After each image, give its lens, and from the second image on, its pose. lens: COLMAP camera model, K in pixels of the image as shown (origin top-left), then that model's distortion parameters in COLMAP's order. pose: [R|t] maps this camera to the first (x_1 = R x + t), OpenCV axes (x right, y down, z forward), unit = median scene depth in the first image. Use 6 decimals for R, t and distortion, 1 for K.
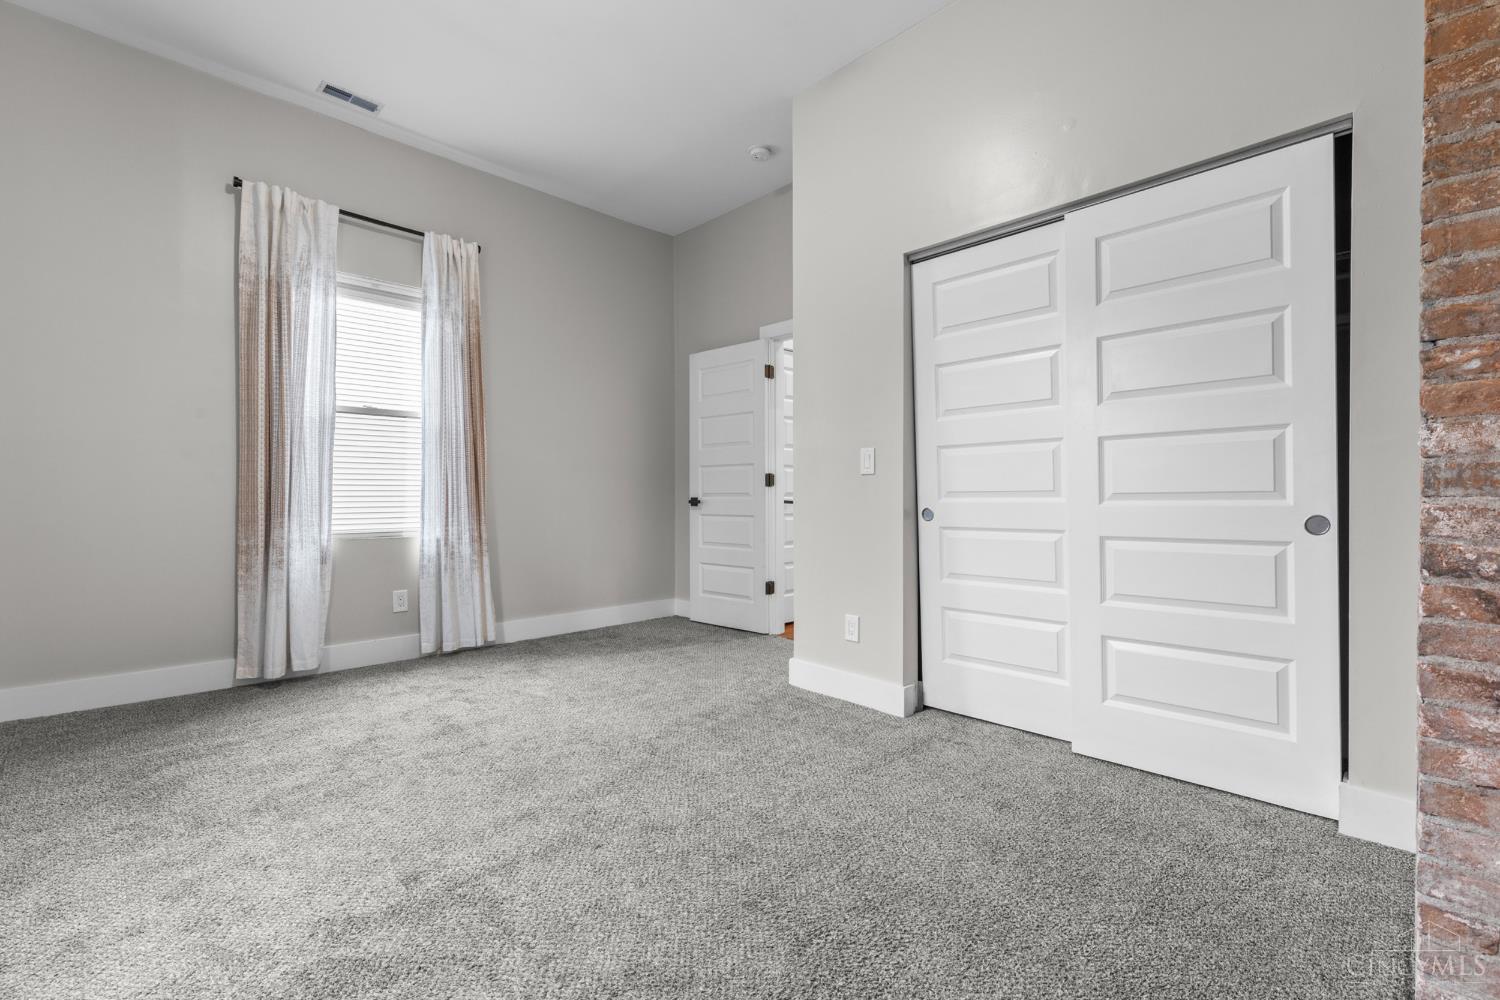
lens RADIAL K [[670.7, 0, 746.1], [0, 670.7, 492.1], [0, 0, 1]] dist [-0.000883, -0.000239]
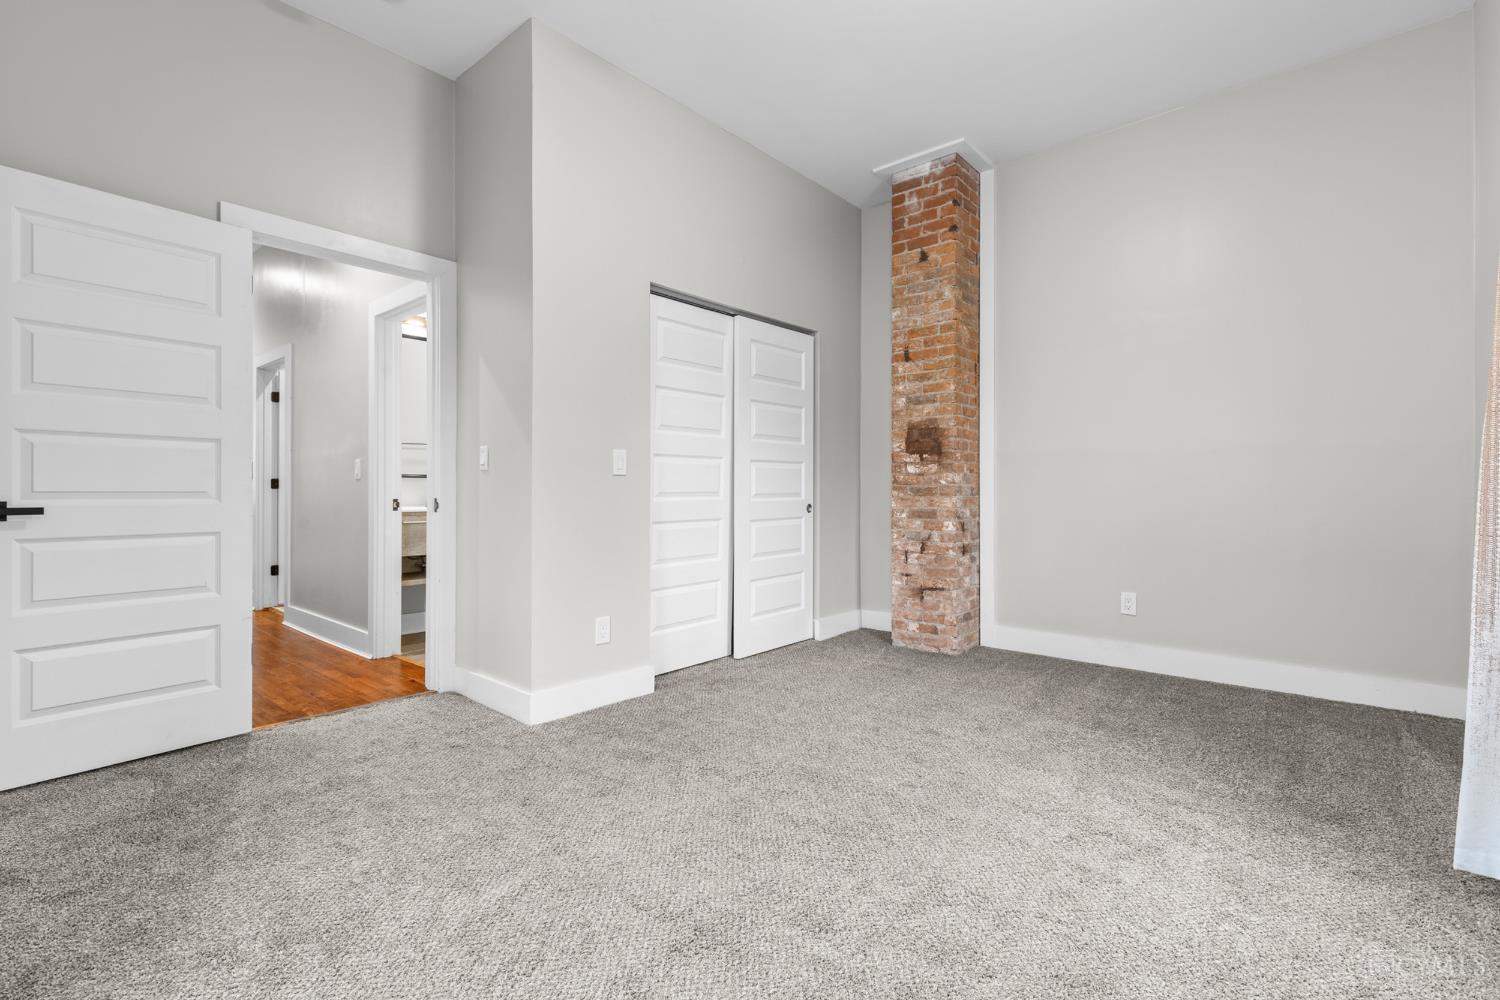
lens RADIAL K [[670.2, 0, 743.8], [0, 670.2, 496.2], [0, 0, 1]] dist [0.000183, 0.000024]
pose [[-0.090509, -0.003427, 0.995890, -0.971005], [-0.001579, 0.999993, 0.003297, 0.001034], [-0.995894, -0.001274, -0.090513, 1.016815]]
